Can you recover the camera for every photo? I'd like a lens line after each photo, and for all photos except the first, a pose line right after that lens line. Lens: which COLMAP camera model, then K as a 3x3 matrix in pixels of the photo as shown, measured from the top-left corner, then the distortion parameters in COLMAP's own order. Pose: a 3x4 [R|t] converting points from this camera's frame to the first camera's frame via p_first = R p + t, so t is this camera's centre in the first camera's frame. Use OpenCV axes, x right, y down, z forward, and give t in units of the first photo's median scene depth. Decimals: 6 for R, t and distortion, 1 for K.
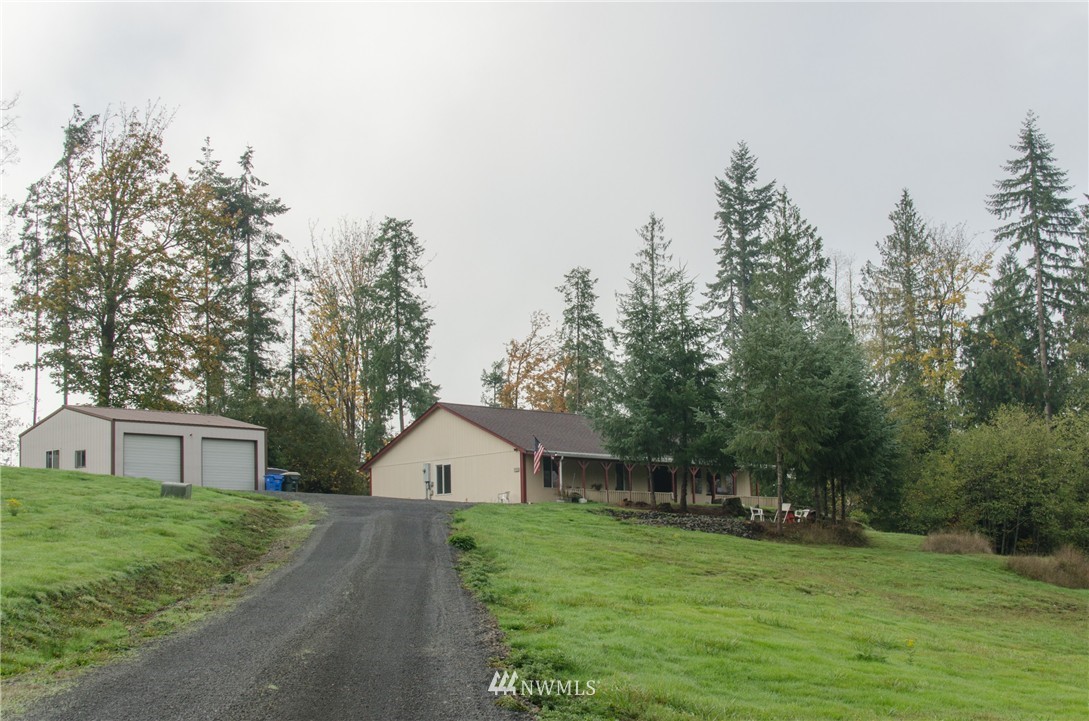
lens RADIAL K [[1640.2, 0, 544.5], [0, 1640.2, 360.5], [0, 0, 1]] dist [0.005891, 0.003746]
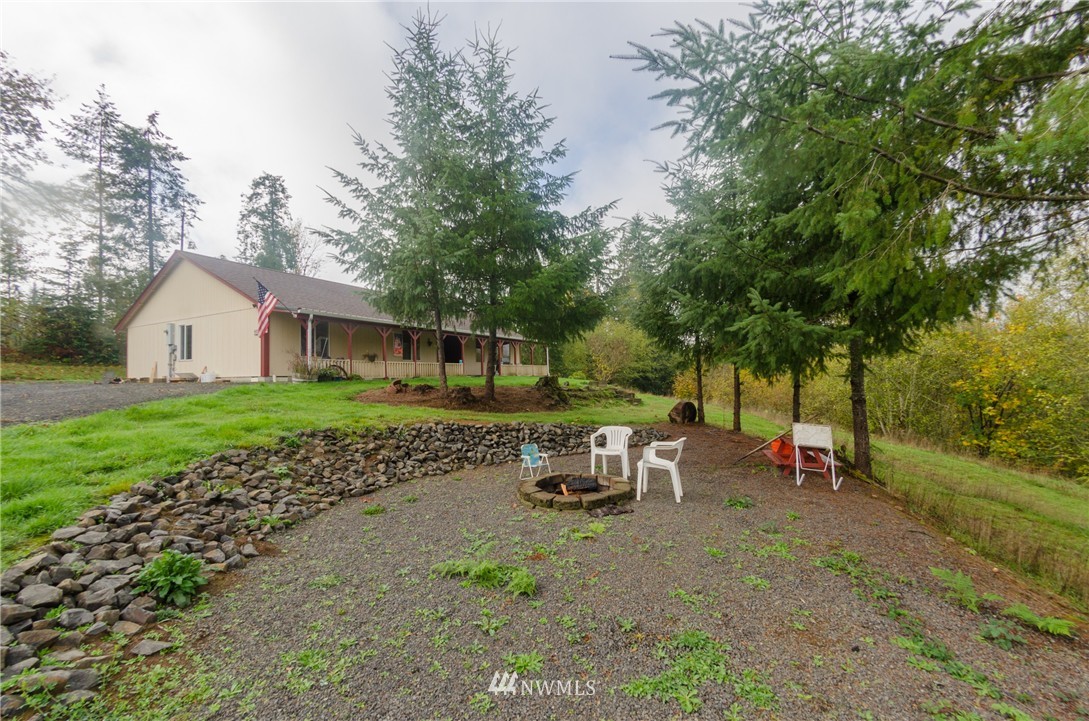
lens RADIAL K [[404.1, 0, 544.5], [0, 404.1, 360.5], [0, 0, 1]] dist [0.000188, 0.000039]
pose [[0.946793, 0.012122, 0.321614, 0.044160], [-0.047494, 0.993612, 0.102368, 0.048965], [-0.318319, -0.112197, 0.941321, 0.708435]]
